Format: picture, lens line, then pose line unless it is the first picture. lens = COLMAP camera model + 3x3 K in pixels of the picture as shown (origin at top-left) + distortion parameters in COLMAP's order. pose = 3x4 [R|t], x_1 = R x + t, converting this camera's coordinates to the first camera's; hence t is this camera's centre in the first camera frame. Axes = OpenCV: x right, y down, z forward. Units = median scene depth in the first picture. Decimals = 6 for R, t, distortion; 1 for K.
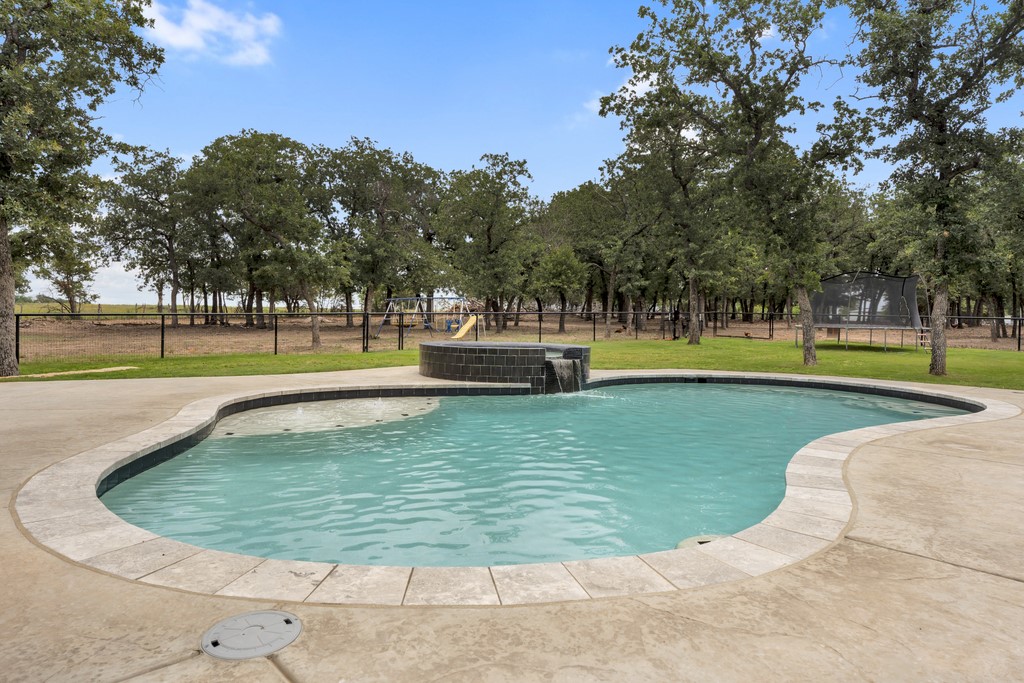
lens RADIAL K [[689.7, 0, 529.9], [0, 689.7, 319.0], [0, 0, 1]] dist [0.002240, 0.000831]
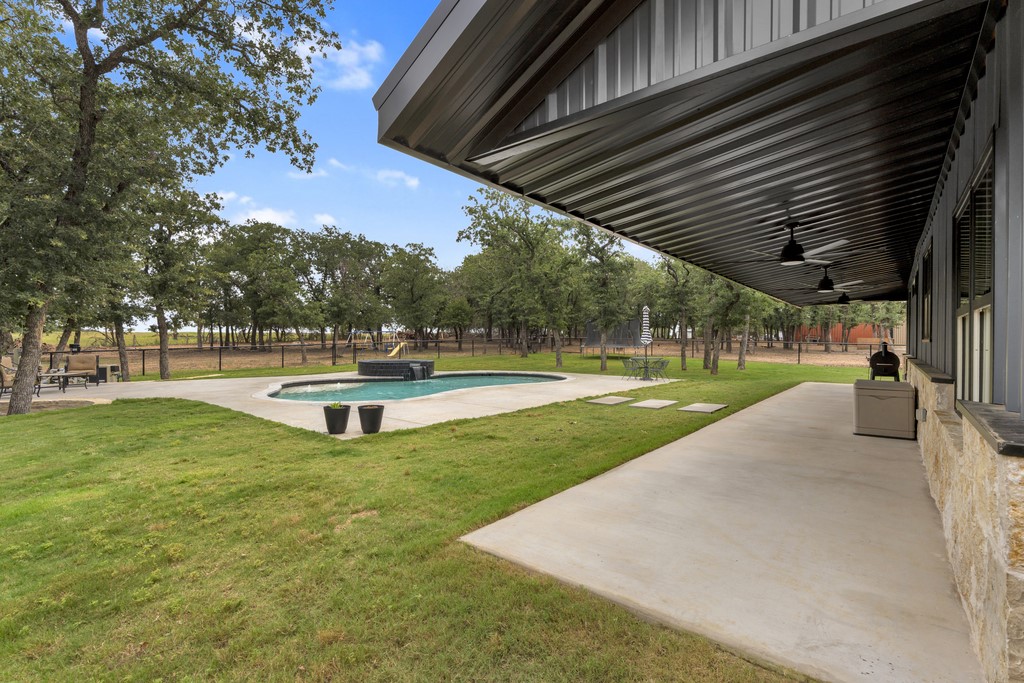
lens RADIAL K [[456.1, 0, 509.7], [0, 456.1, 340.8], [0, 0, 1]] dist [0.003405, 0.000510]
pose [[0.991210, -0.013862, 0.131569, 0.034910], [0.013722, 0.999904, 0.001971, -0.006720], [-0.131584, -0.000149, 0.991305, -0.139069]]
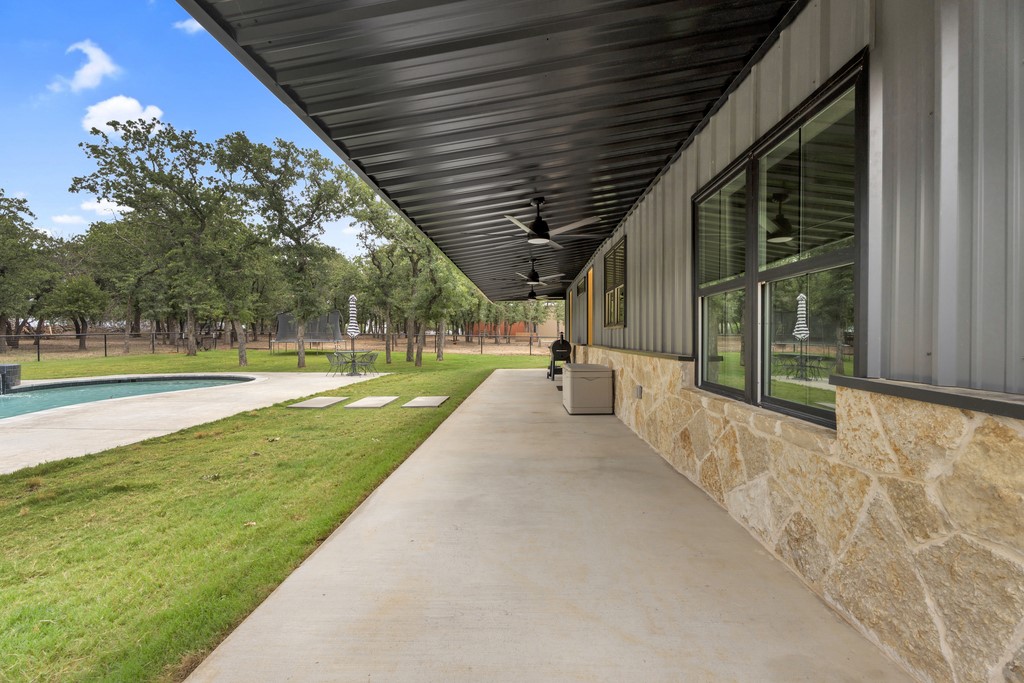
lens RADIAL K [[456.1, 0, 509.7], [0, 456.1, 340.8], [0, 0, 1]] dist [0.003405, 0.000510]
pose [[0.716148, -0.025095, 0.697497, 0.039170], [0.013736, 0.999667, 0.021863, -0.004634], [-0.697813, -0.006076, 0.716254, -0.114202]]
